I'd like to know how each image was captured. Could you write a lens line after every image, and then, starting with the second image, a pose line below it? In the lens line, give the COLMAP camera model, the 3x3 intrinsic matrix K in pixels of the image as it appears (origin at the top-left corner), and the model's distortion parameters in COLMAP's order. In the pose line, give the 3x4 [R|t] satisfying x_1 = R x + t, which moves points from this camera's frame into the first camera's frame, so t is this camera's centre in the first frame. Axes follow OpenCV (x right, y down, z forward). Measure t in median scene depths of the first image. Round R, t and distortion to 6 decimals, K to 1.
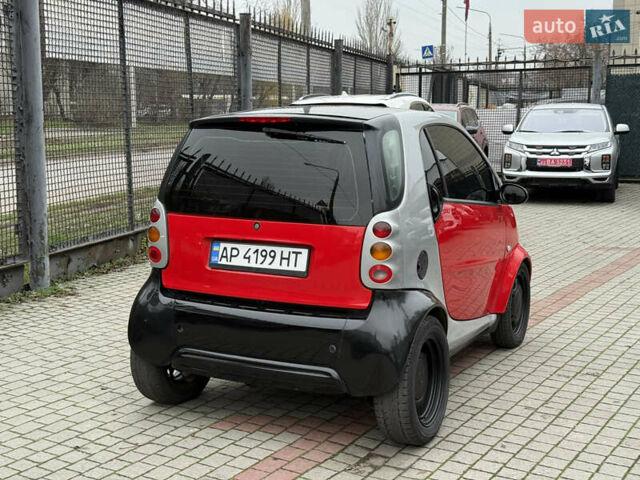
lens RADIAL K [[913.0, 0, 320.0], [0, 913.0, 240.0], [0, 0, 1]] dist [0.130514, -0.111705]
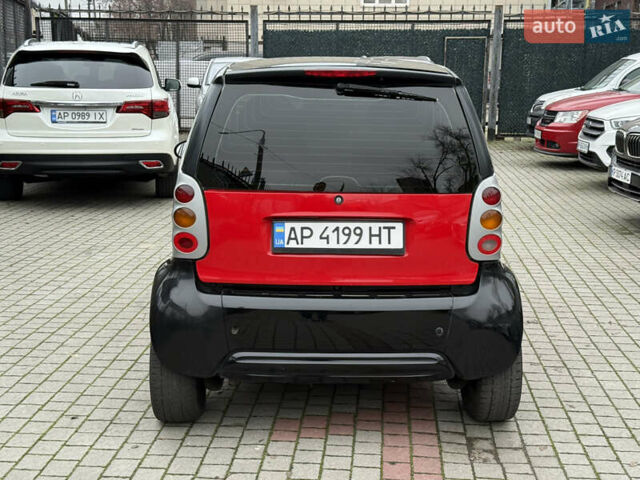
lens RADIAL K [[913.0, 0, 320.0], [0, 913.0, 240.0], [0, 0, 1]] dist [0.130514, -0.111705]
pose [[0.885845, -0.082667, 0.456557, -0.470235], [0.058971, 0.996080, 0.065936, -0.034818], [-0.460218, -0.031485, 0.887248, 0.246151]]
